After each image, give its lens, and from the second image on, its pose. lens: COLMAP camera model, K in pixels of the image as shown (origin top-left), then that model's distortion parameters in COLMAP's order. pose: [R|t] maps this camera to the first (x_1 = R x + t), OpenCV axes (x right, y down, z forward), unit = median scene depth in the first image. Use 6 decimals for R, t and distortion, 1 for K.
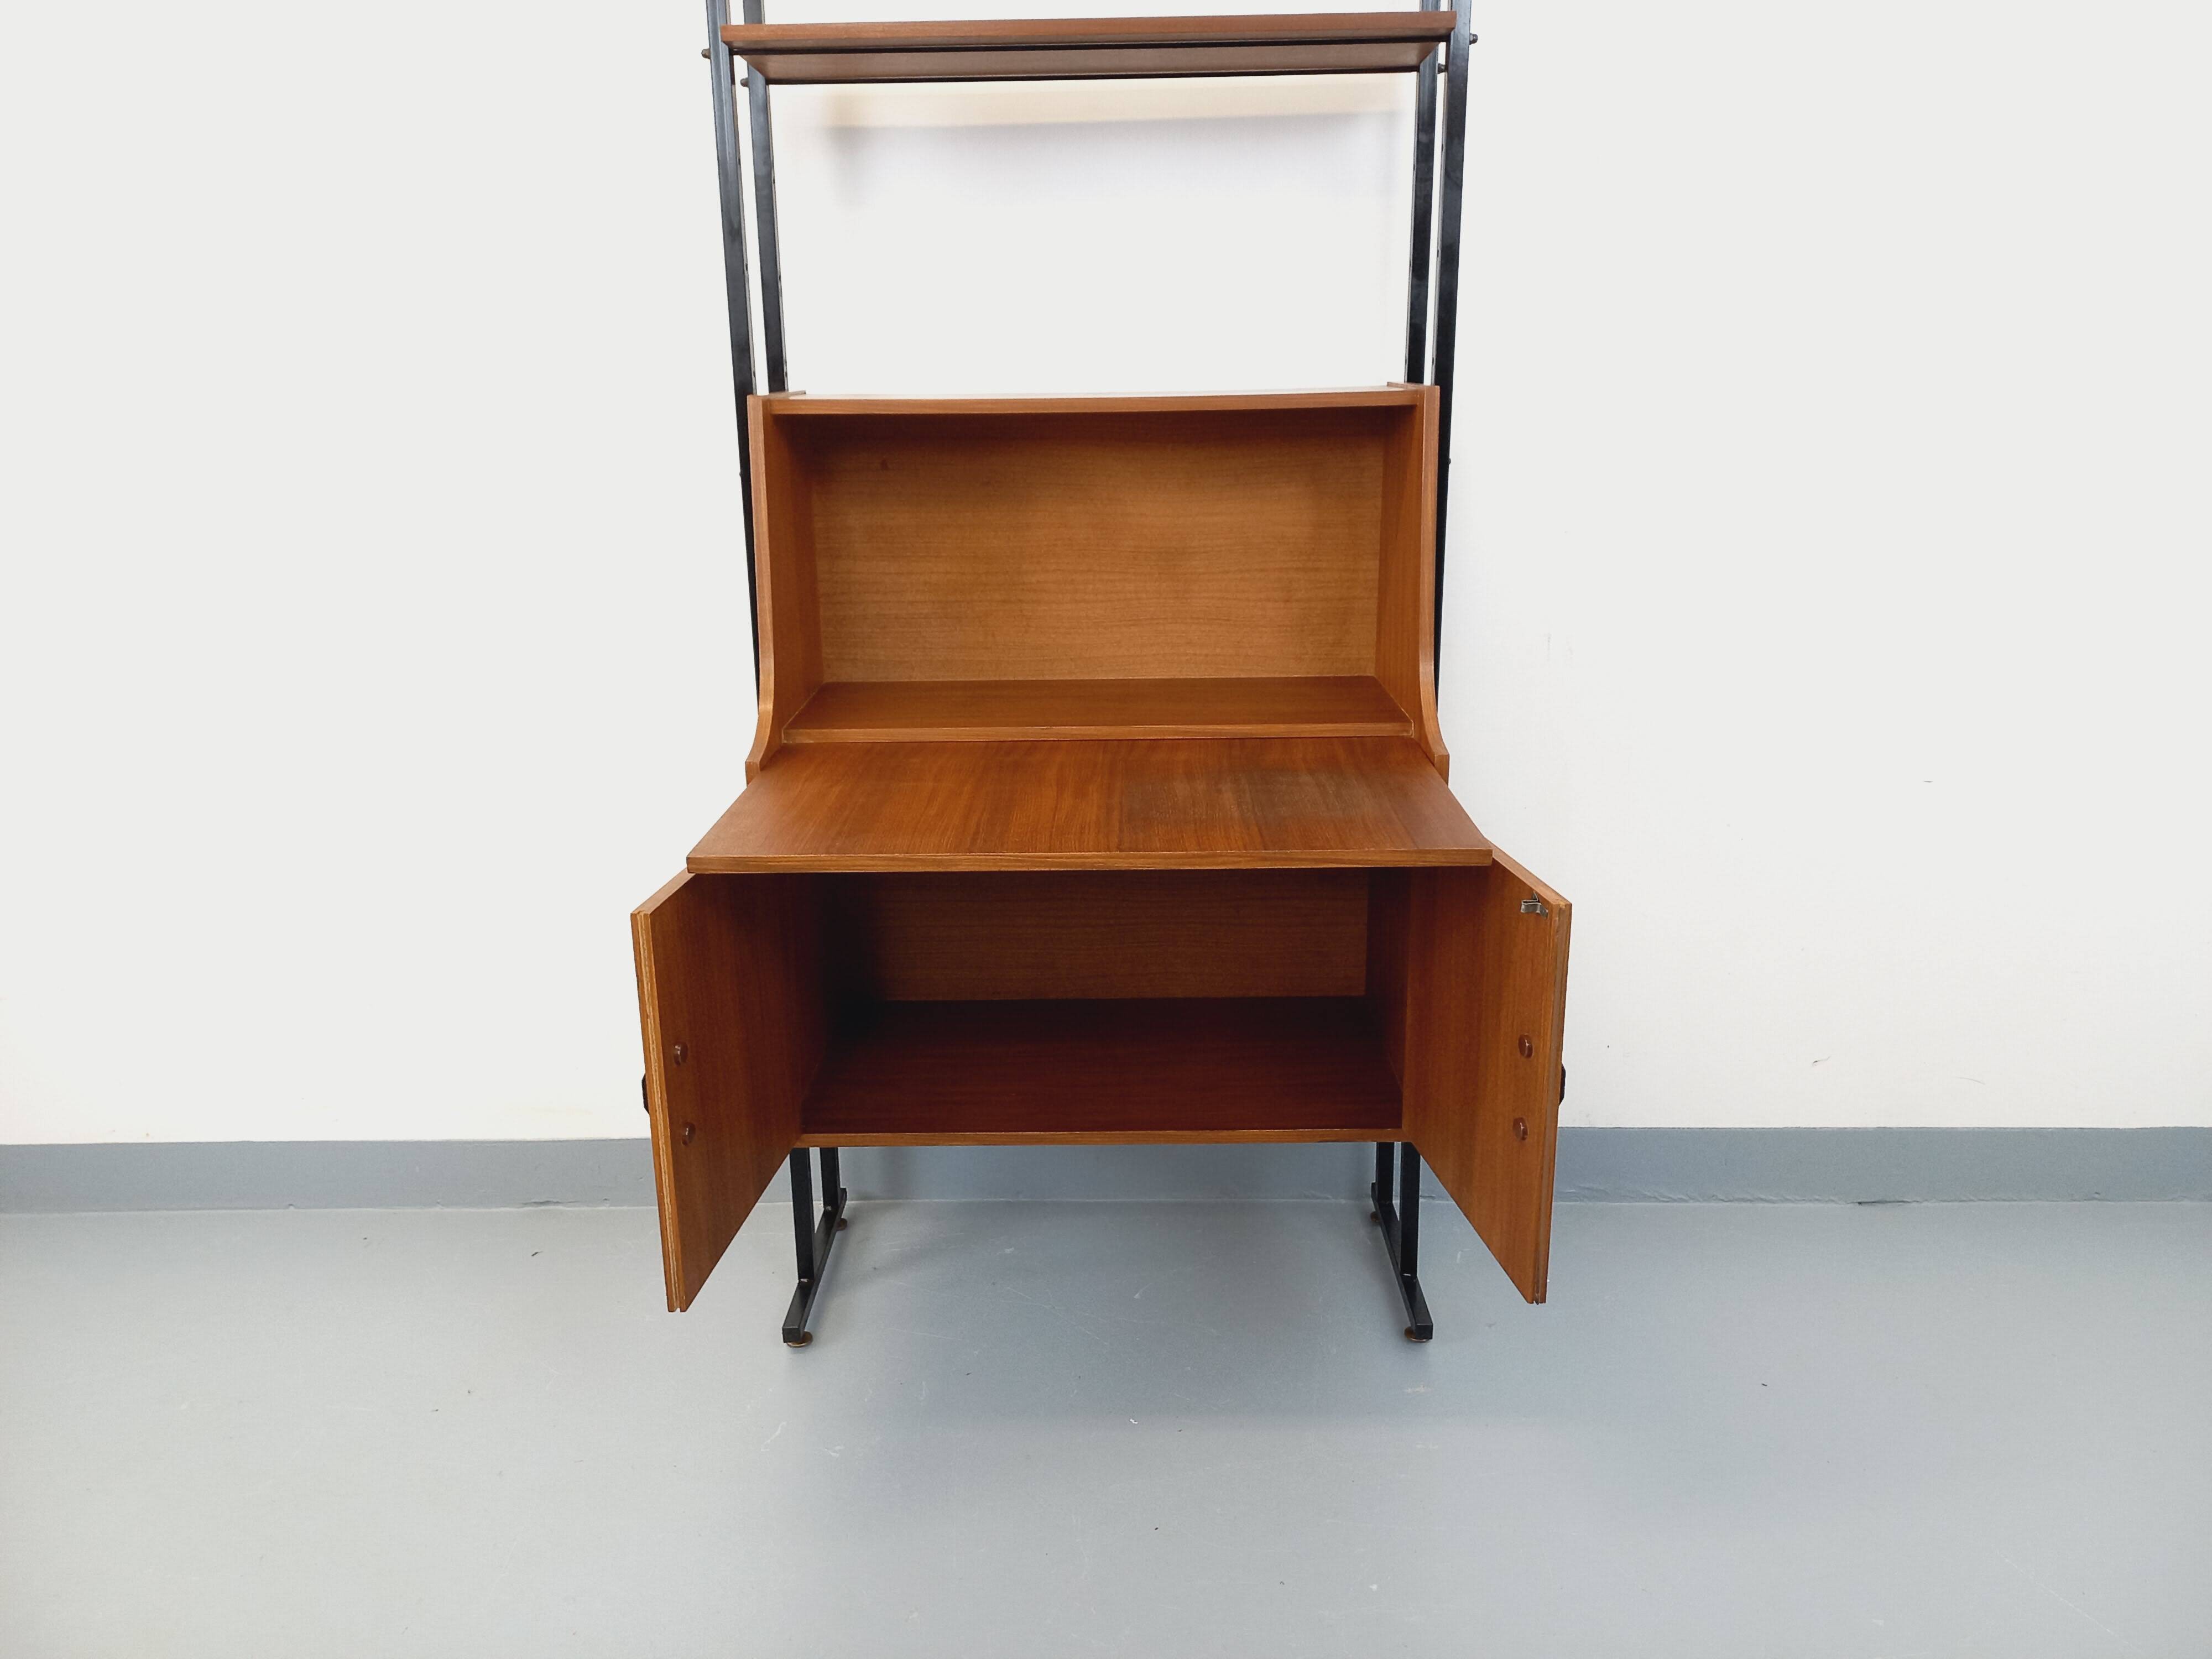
lens RADIAL K [[1629.9, 0, 1107.1], [0, 1629.9, 808.0], [0, 0, 1]] dist [0.074357, -0.063232]
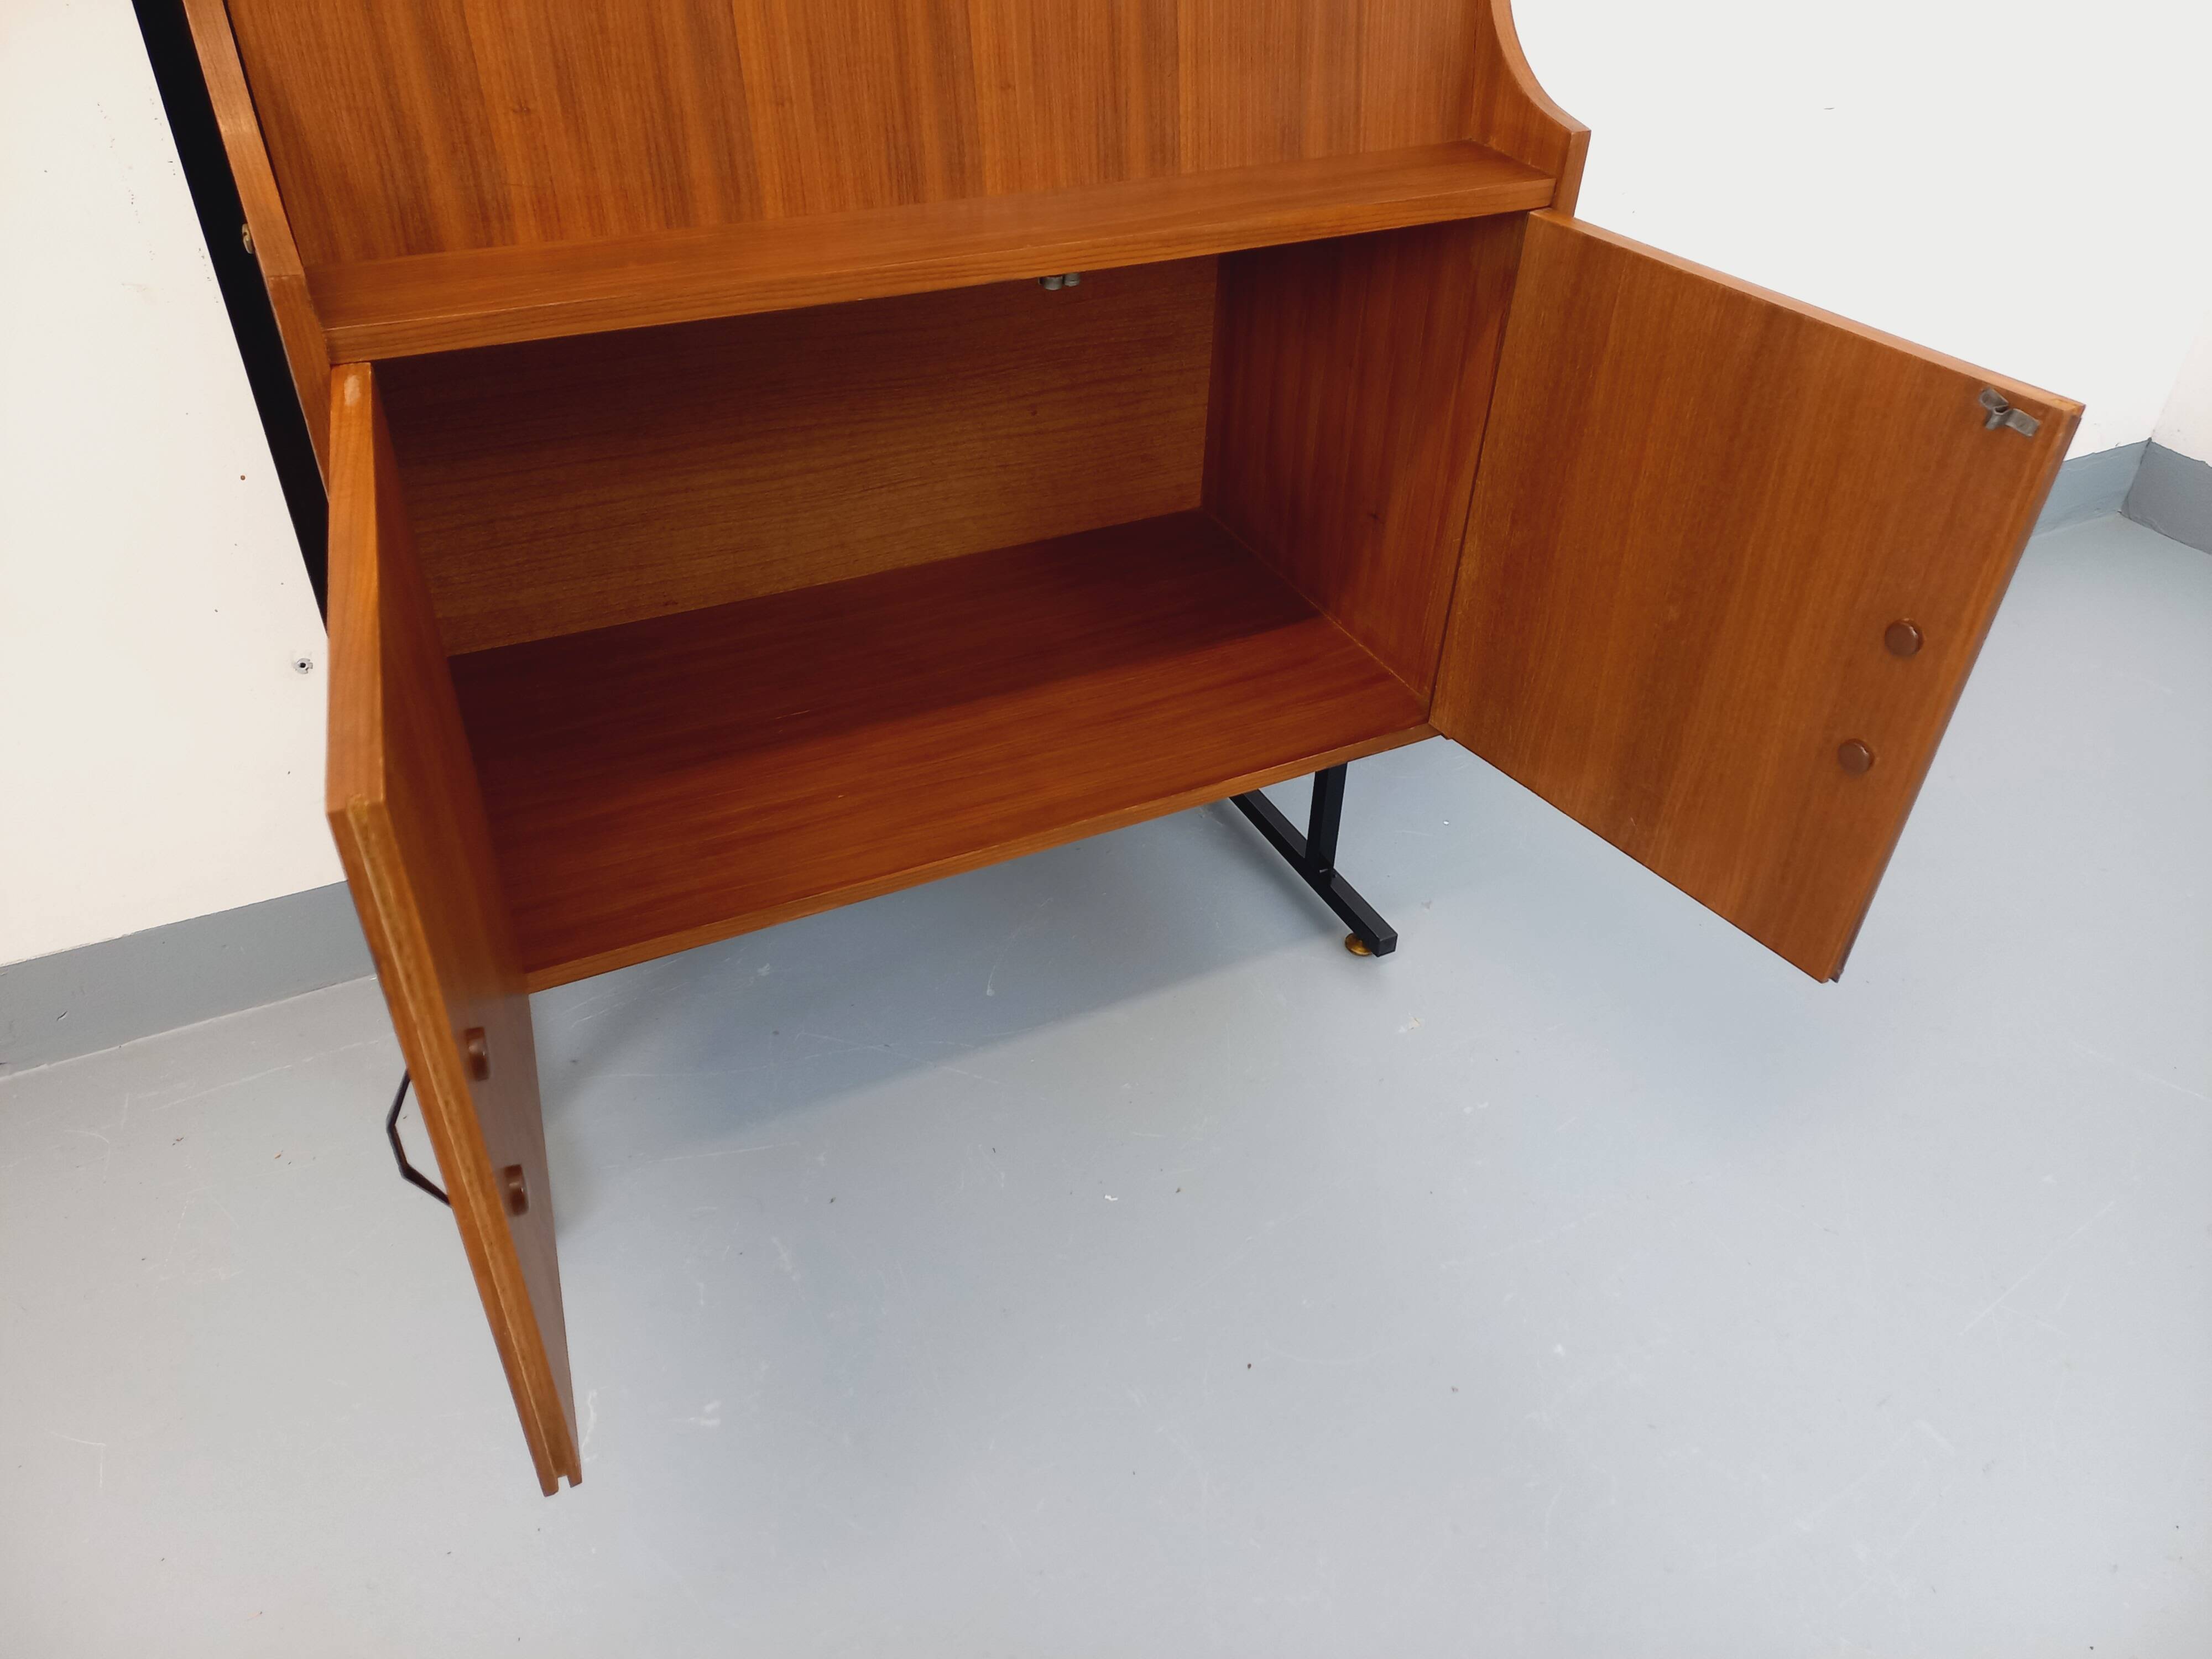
lens RADIAL K [[1607.4, 0, 1120.5], [0, 1607.4, 811.2], [0, 0, 1]] dist [0.039872, -0.011661]
pose [[0.884487, -0.241827, 0.399001, -0.177884], [0.072715, 0.916189, 0.394094, -0.039707], [-0.460863, -0.319557, 0.827942, 0.403641]]
